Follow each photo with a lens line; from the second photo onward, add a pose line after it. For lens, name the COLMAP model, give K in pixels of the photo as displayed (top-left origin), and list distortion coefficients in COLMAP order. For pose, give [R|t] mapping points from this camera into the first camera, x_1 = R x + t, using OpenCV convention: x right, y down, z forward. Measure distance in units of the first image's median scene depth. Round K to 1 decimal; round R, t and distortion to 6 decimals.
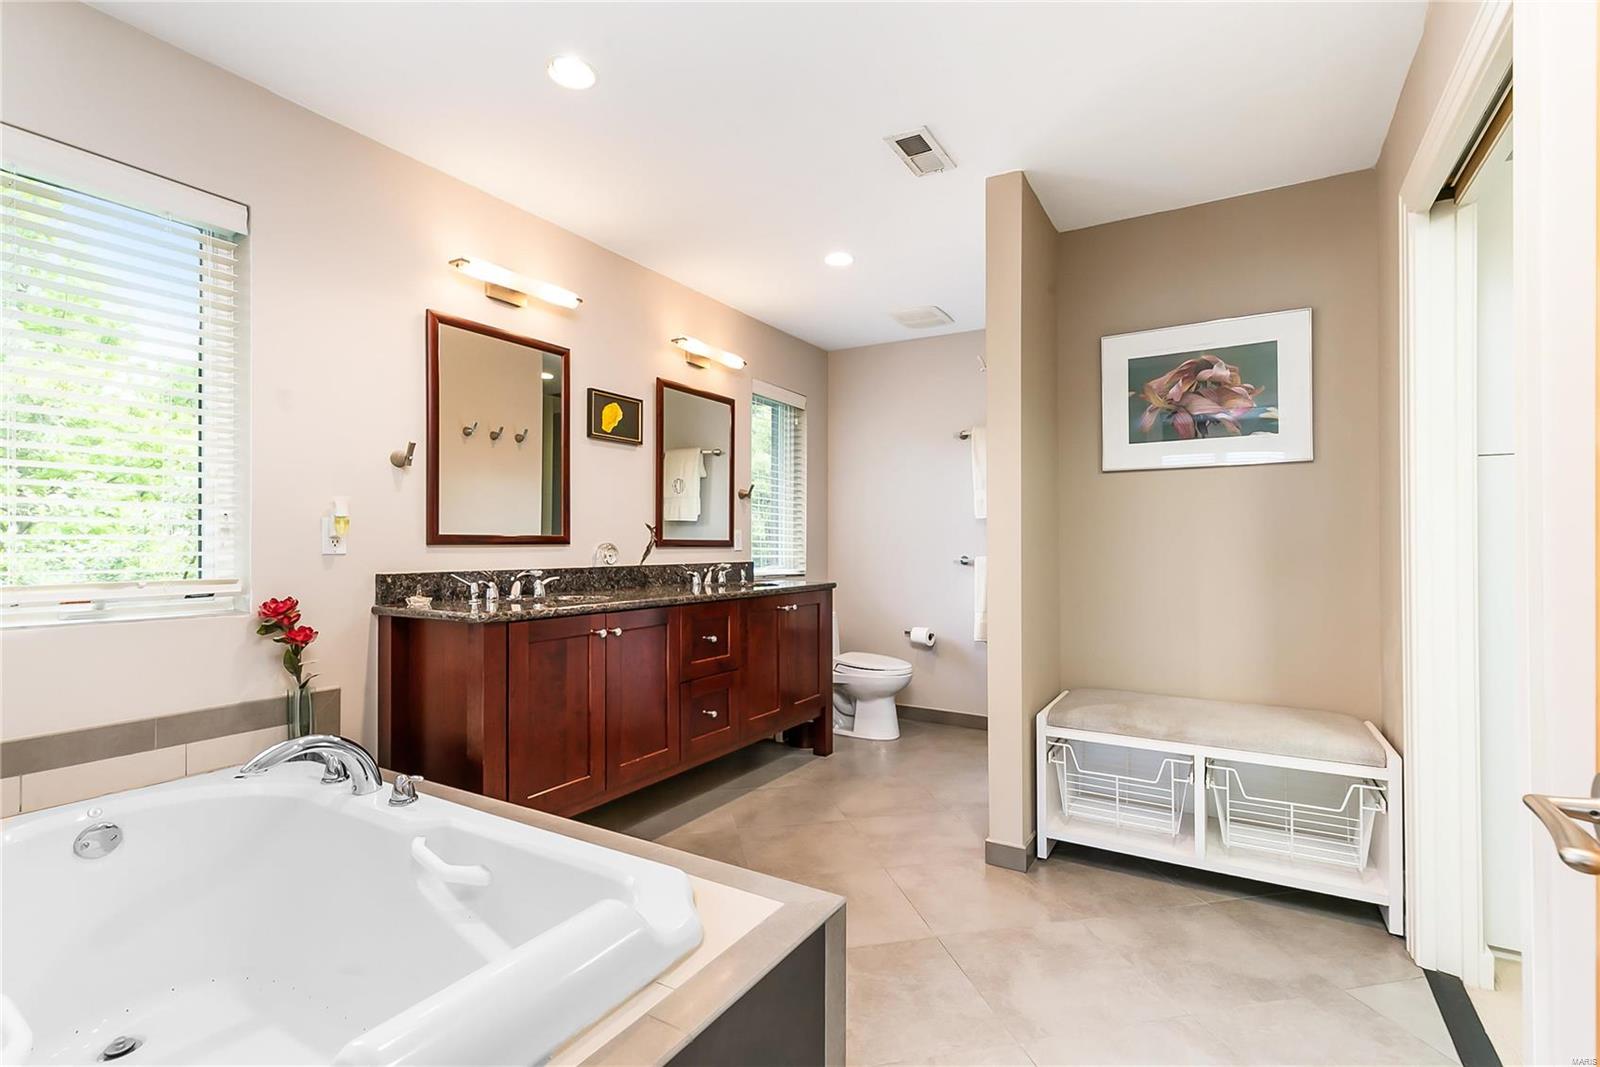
lens RADIAL K [[718.6, 0, 800.0], [0, 718.6, 533.5], [0, 0, 1]] dist [0.014461, 0.000105]
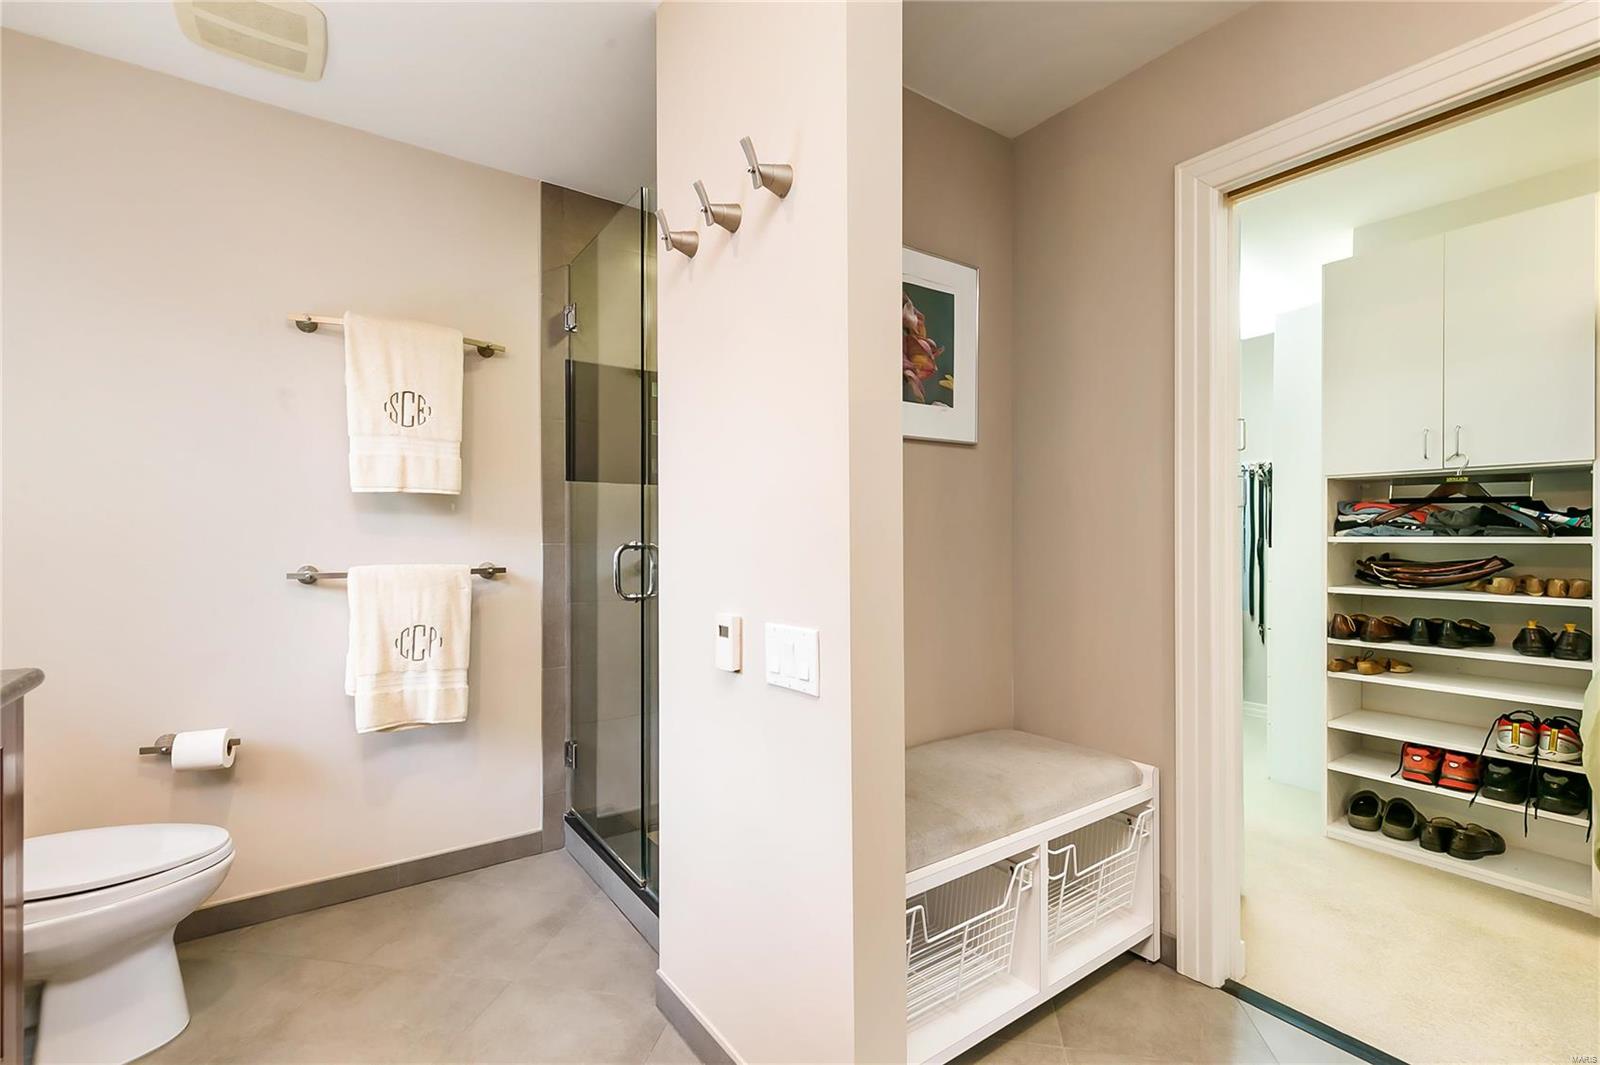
lens RADIAL K [[718.6, 0, 800.0], [0, 718.6, 532.5], [0, 0, 1]] dist [0.014461, 0.000105]
pose [[0.389752, 0.002102, 0.920917, -0.137994], [-0.011124, 0.999935, 0.002426, 0.004603], [-0.920853, -0.011189, 0.389750, 0.675637]]
